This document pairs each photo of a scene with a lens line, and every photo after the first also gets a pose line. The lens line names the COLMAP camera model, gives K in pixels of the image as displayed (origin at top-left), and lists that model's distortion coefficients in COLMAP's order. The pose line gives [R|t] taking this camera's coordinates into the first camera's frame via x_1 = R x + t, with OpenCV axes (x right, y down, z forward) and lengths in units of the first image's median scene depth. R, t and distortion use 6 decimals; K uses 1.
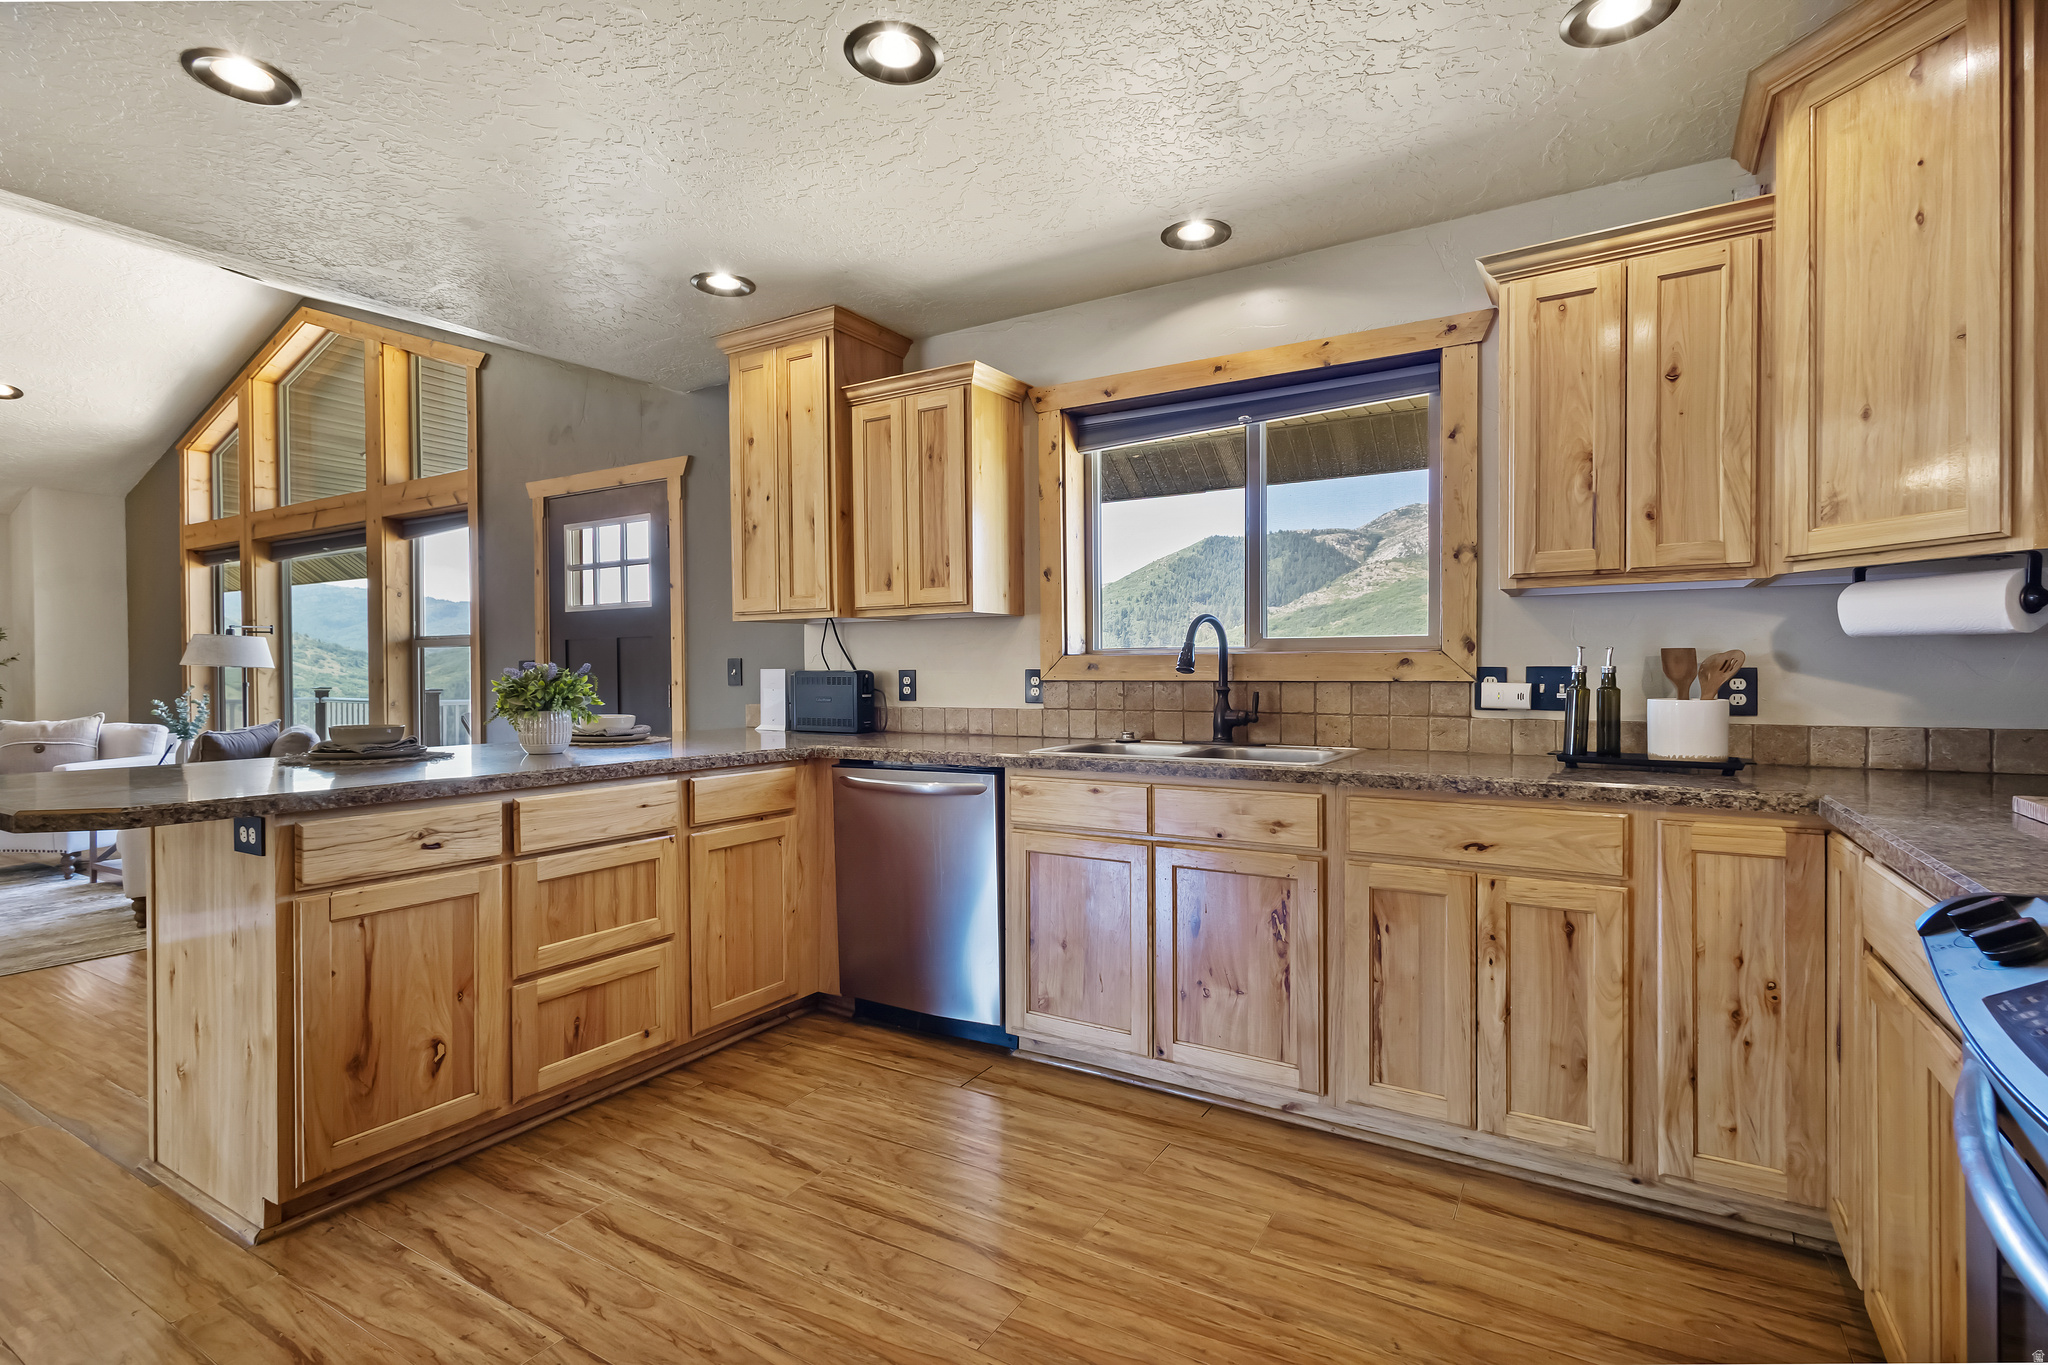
lens RADIAL K [[932.7, 0, 1020.6], [0, 932.7, 672.8], [0, 0, 1]] dist [0.012706, 0.000305]
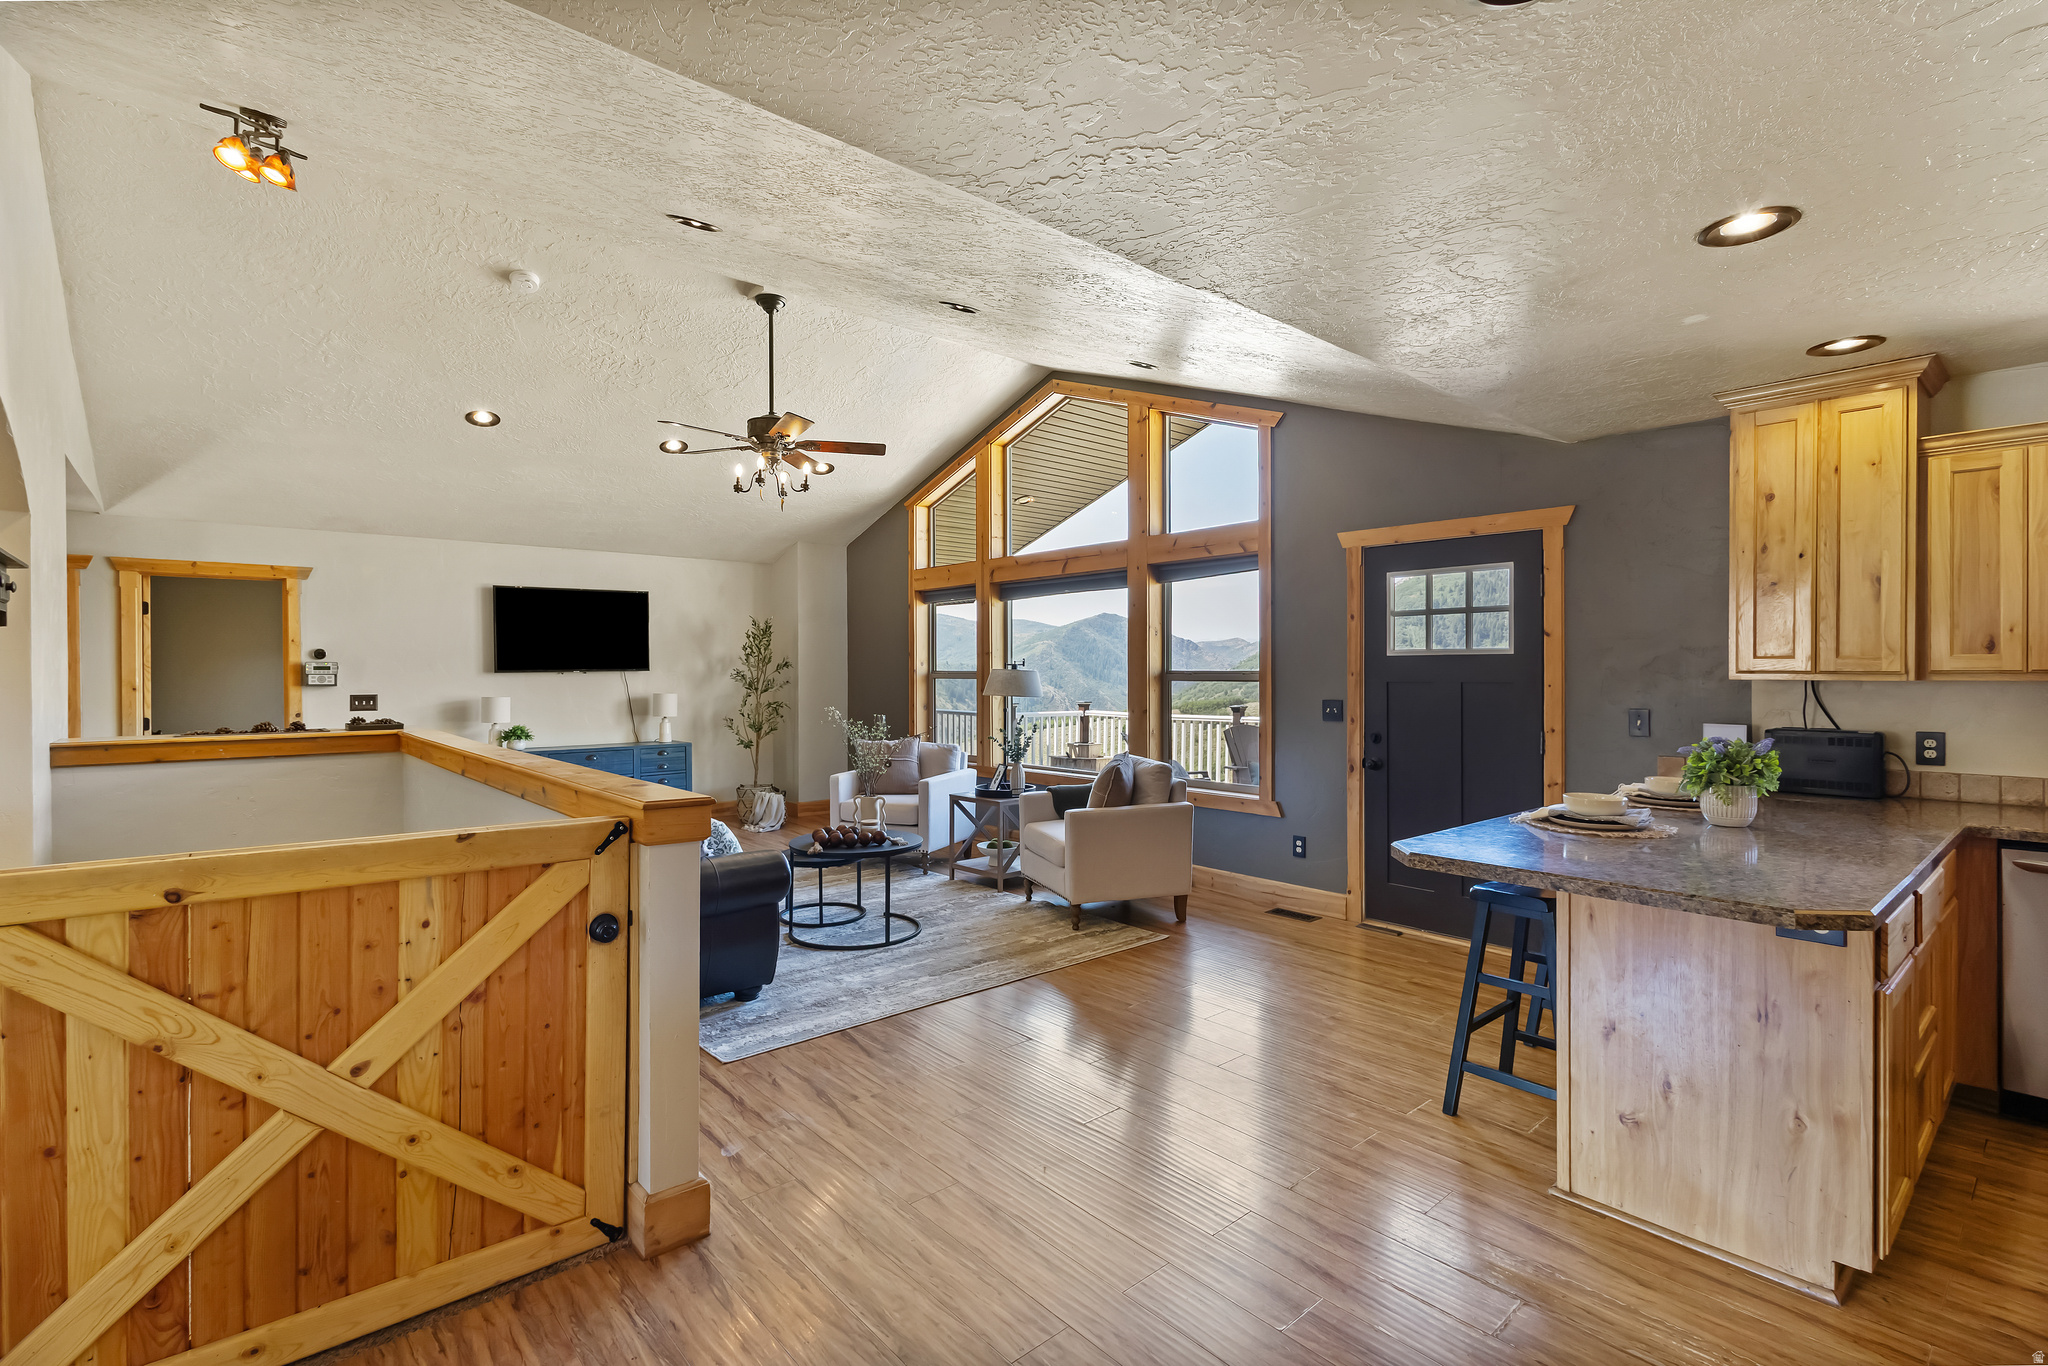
lens RADIAL K [[932.7, 0, 1032.2], [0, 932.7, 673.6], [0, 0, 1]] dist [0.012706, 0.000305]
pose [[0.966281, 0.010088, -0.257292, -0.732517], [-0.009256, 0.999947, 0.004445, -0.056434], [0.257323, -0.001914, 0.966324, -0.142283]]
